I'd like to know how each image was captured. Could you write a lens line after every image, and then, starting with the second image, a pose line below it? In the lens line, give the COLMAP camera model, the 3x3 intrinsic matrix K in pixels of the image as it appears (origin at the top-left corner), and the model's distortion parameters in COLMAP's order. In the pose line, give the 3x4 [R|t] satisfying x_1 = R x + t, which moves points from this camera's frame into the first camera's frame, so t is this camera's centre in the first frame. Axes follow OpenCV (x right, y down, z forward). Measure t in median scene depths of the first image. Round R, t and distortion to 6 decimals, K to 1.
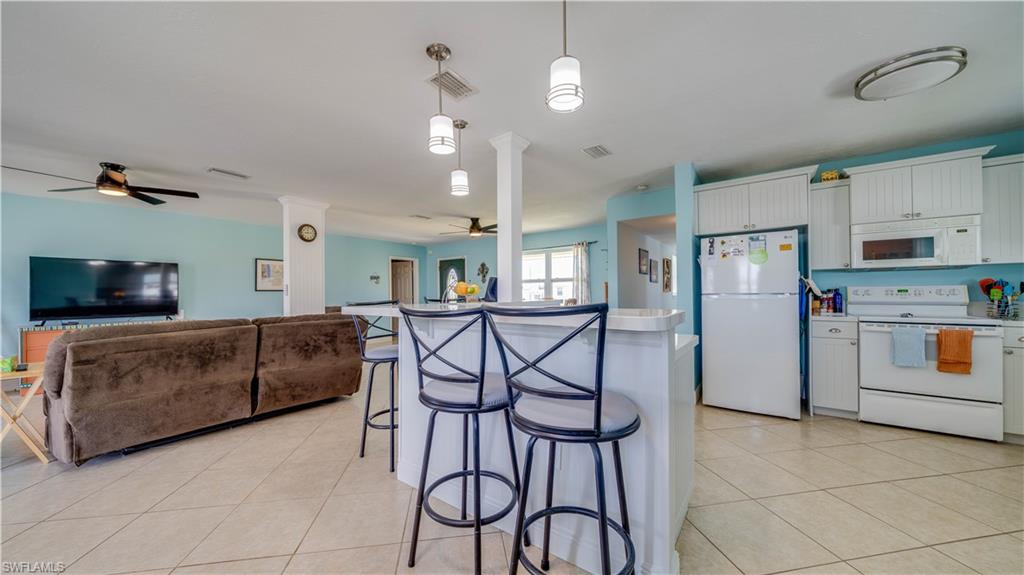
lens RADIAL K [[356.3, 0, 515.1], [0, 356.3, 291.9], [0, 0, 1]] dist [-0.006994, 0.000649]
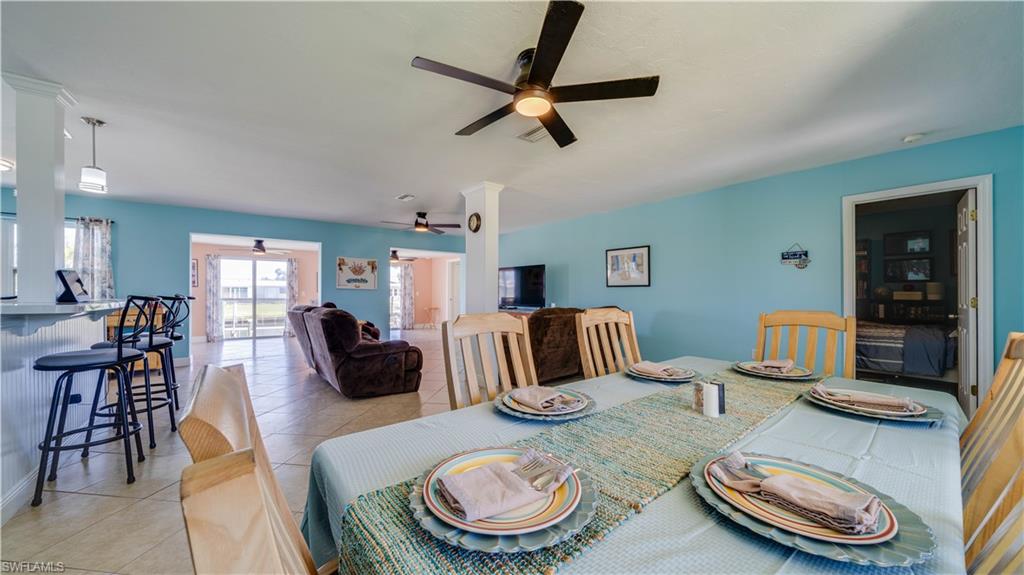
lens RADIAL K [[356.3, 0, 513.7], [0, 356.3, 289.5], [0, 0, 1]] dist [-0.006994, 0.000649]
pose [[-0.295159, 0.001537, -0.955447, 0.360417], [0.004081, 0.999992, 0.000348, 0.003499], [0.955440, -0.003796, -0.295162, 1.967313]]
